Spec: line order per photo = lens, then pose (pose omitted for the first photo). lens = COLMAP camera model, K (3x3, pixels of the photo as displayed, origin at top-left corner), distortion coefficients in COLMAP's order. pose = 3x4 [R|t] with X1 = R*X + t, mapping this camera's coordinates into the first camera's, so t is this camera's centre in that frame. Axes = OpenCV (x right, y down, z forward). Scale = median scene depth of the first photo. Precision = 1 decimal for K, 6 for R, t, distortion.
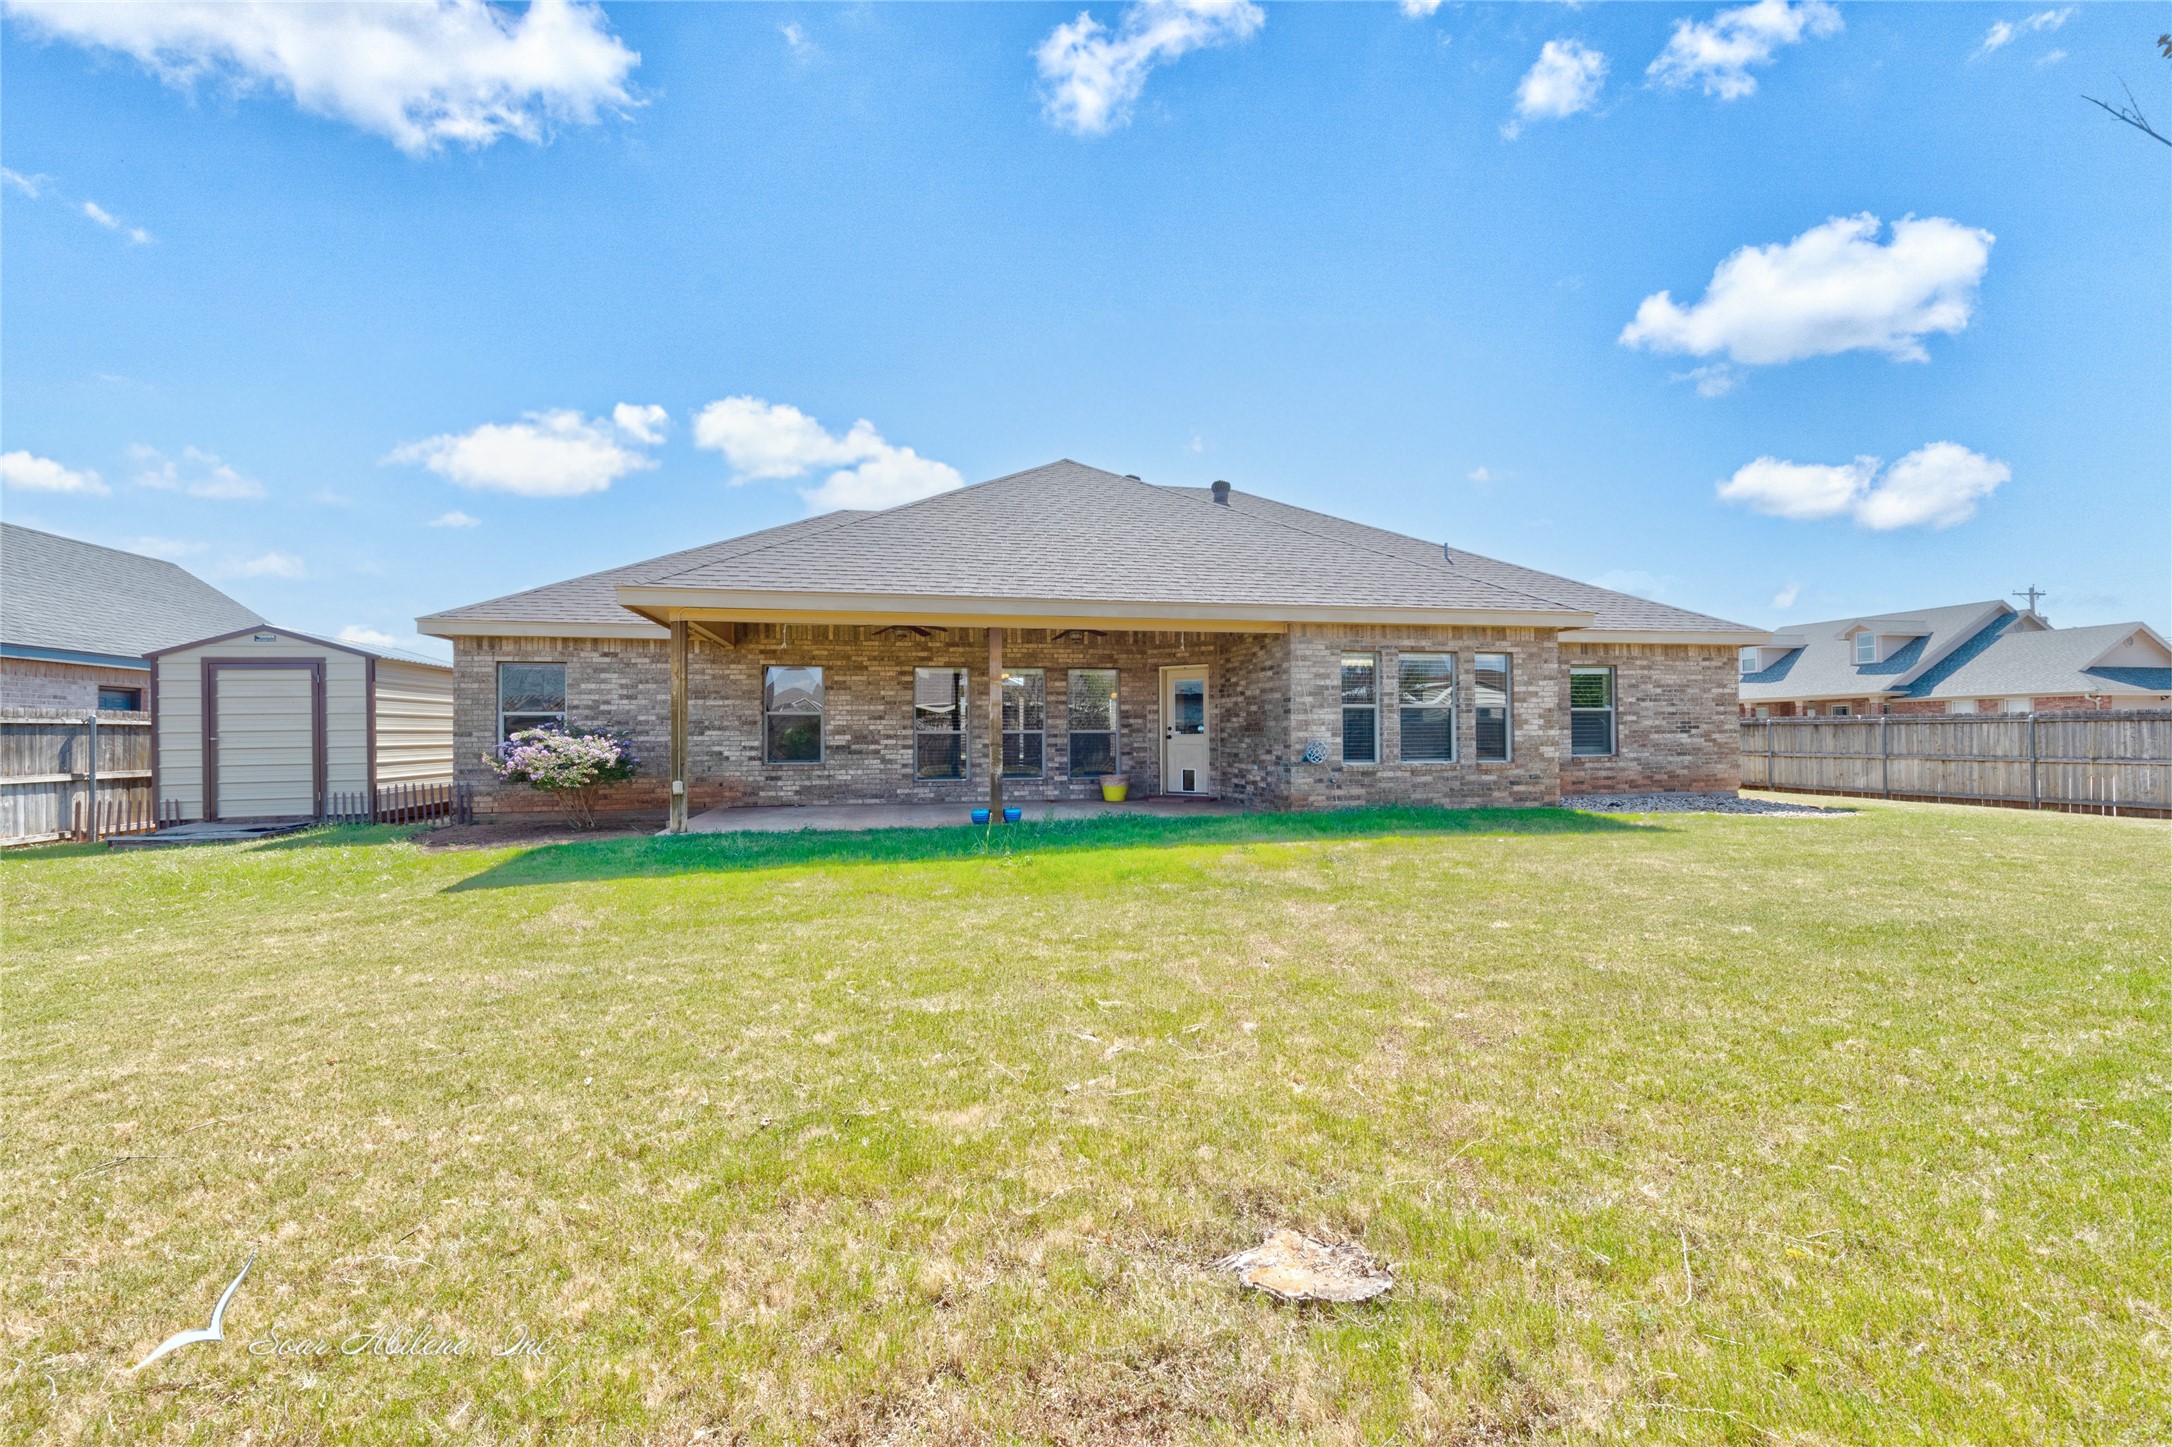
lens RADIAL K [[907.9, 0, 1081.7], [0, 907.9, 724.5], [0, 0, 1]] dist [0.014623, -0.000490]
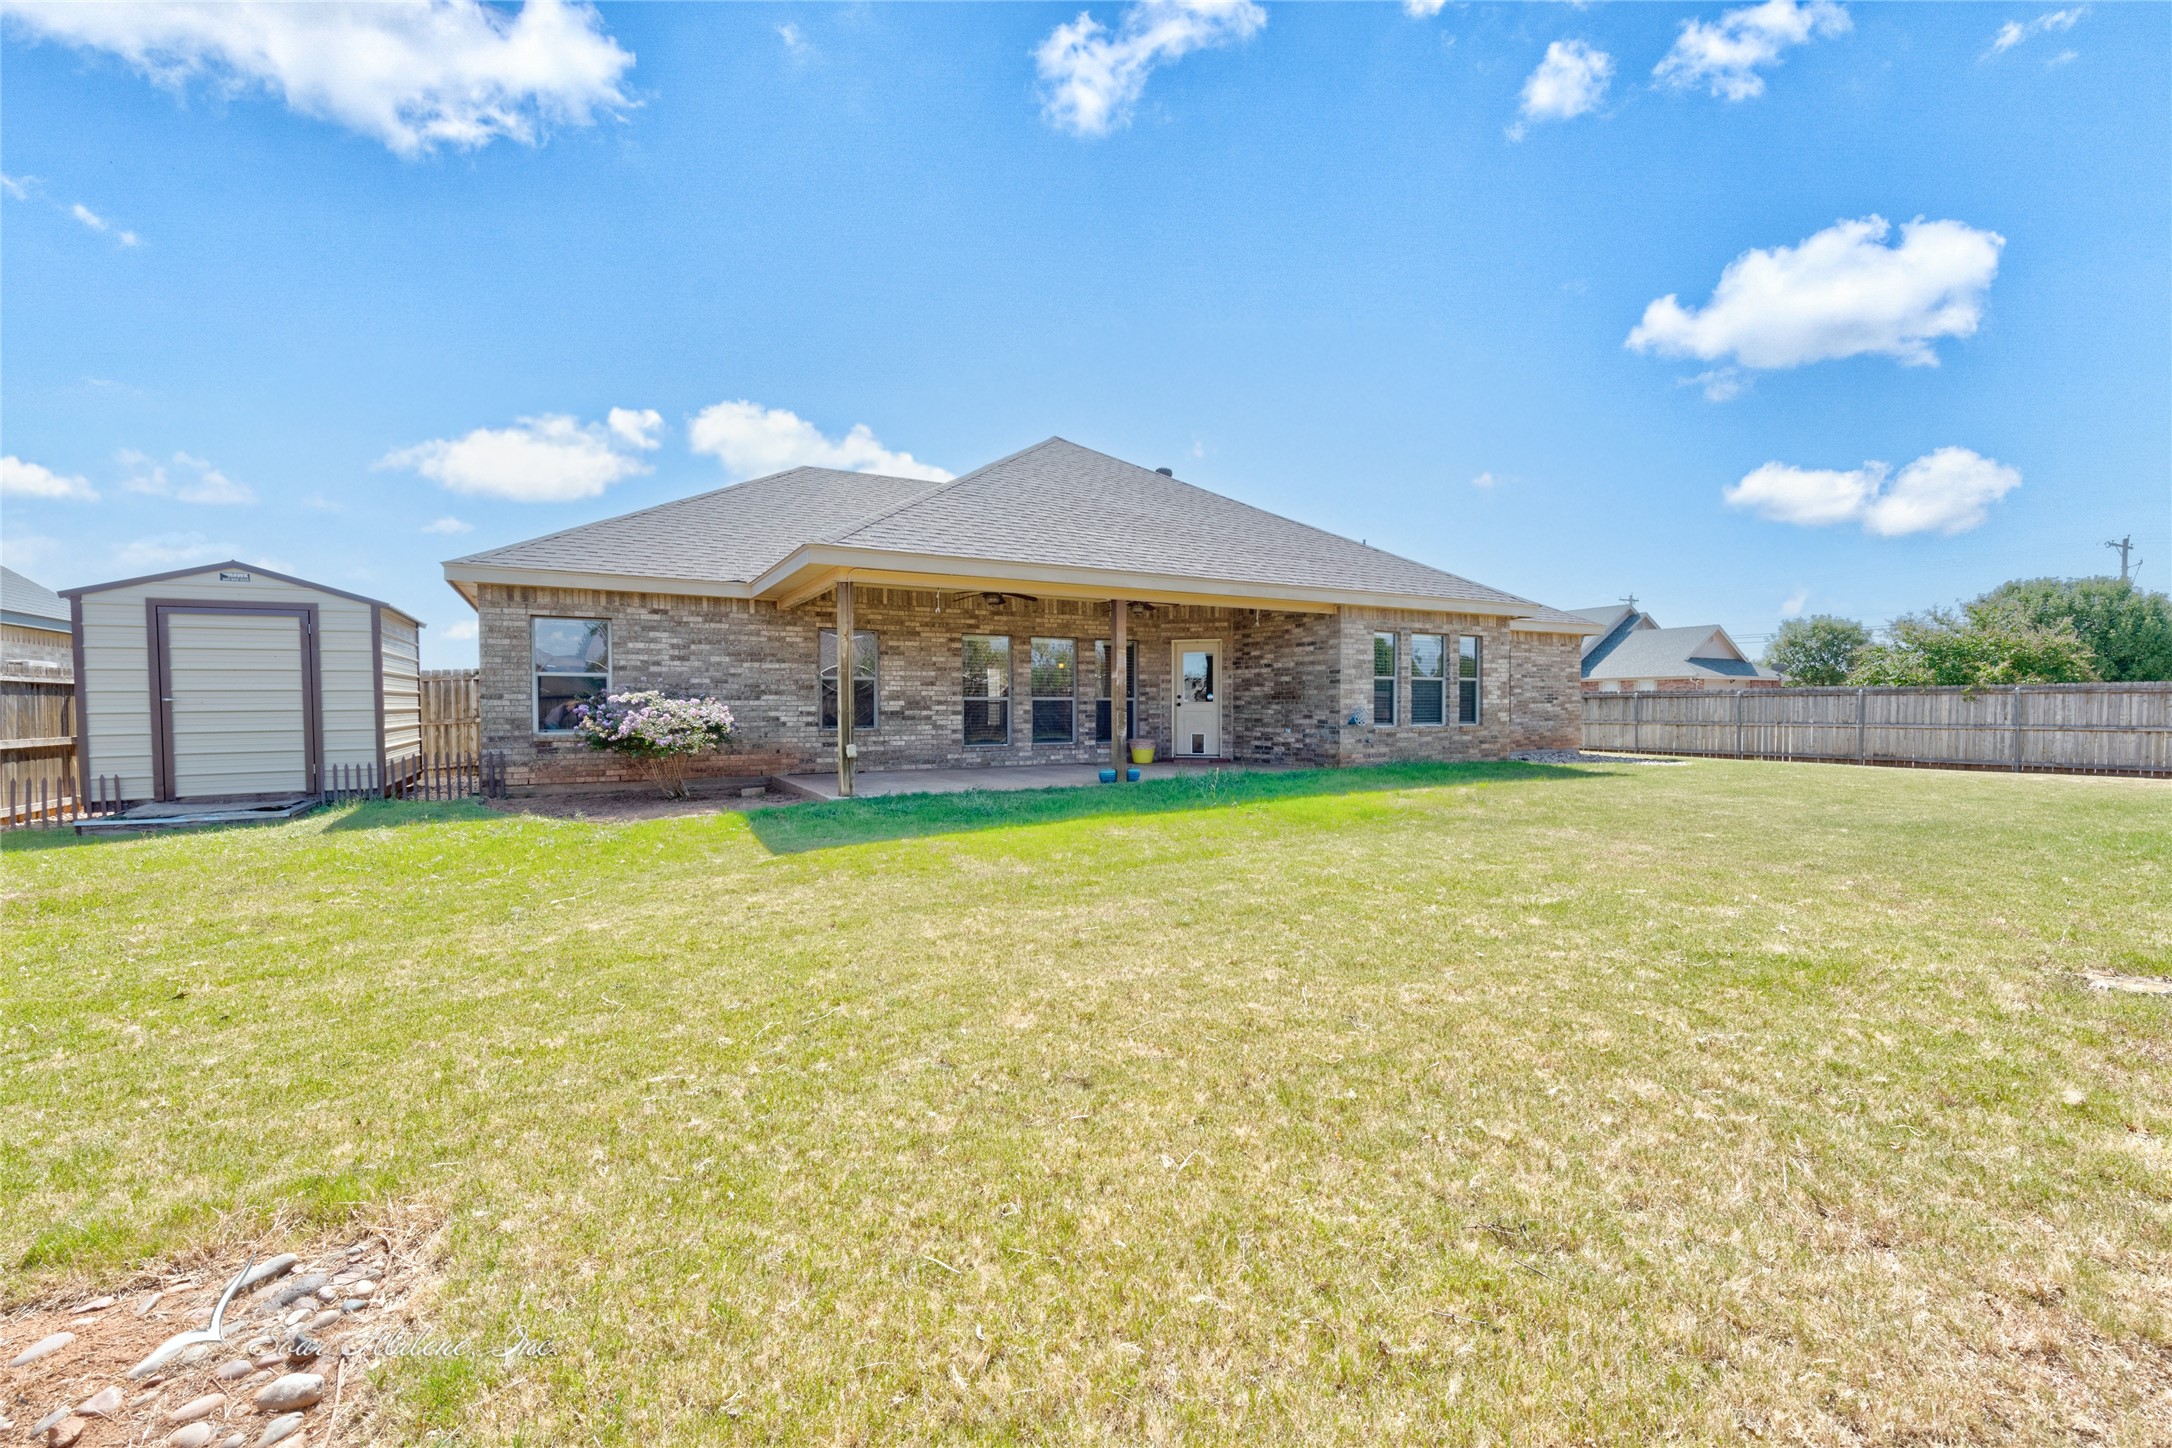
lens RADIAL K [[907.9, 0, 1084.3], [0, 907.9, 728.3], [0, 0, 1]] dist [0.014623, -0.000490]
pose [[0.954339, -0.003519, 0.298703, -0.374345], [-0.006411, 0.999459, 0.032258, 0.008646], [-0.298655, -0.032700, 0.953801, -0.012024]]
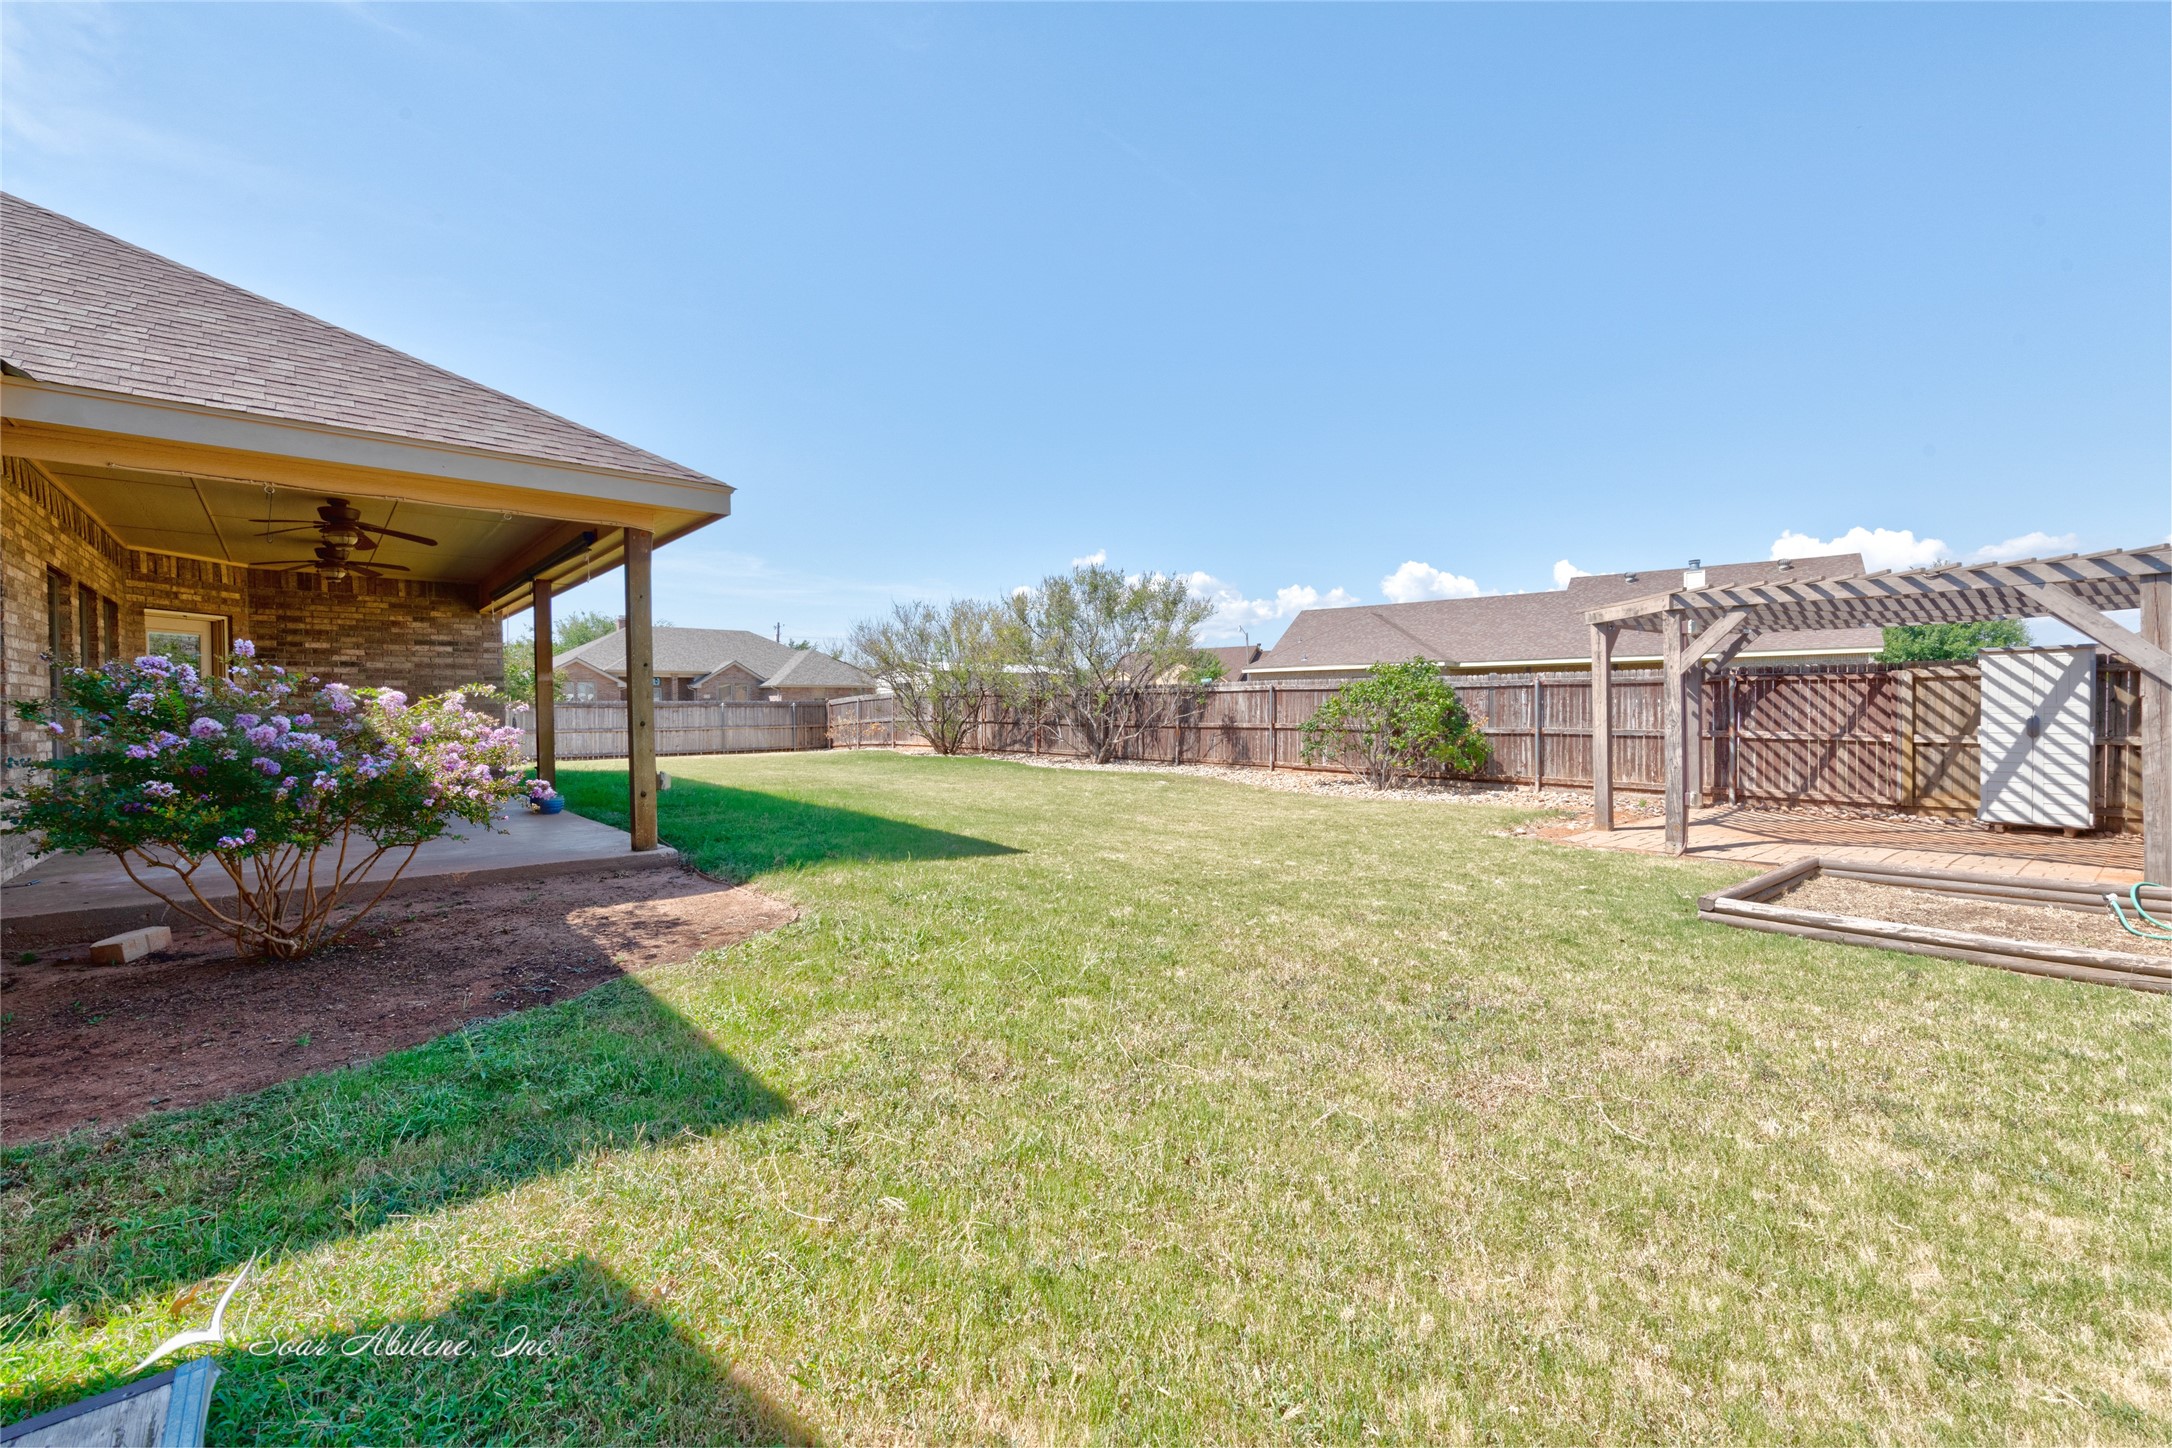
lens RADIAL K [[907.9, 0, 1081.6], [0, 907.9, 724.9], [0, 0, 1]] dist [0.014623, -0.000490]
pose [[-0.469992, -0.004791, 0.882658, -0.891888], [0.001372, 0.999980, 0.006159, 0.018122], [-0.882670, 0.004106, -0.469976, 0.788352]]
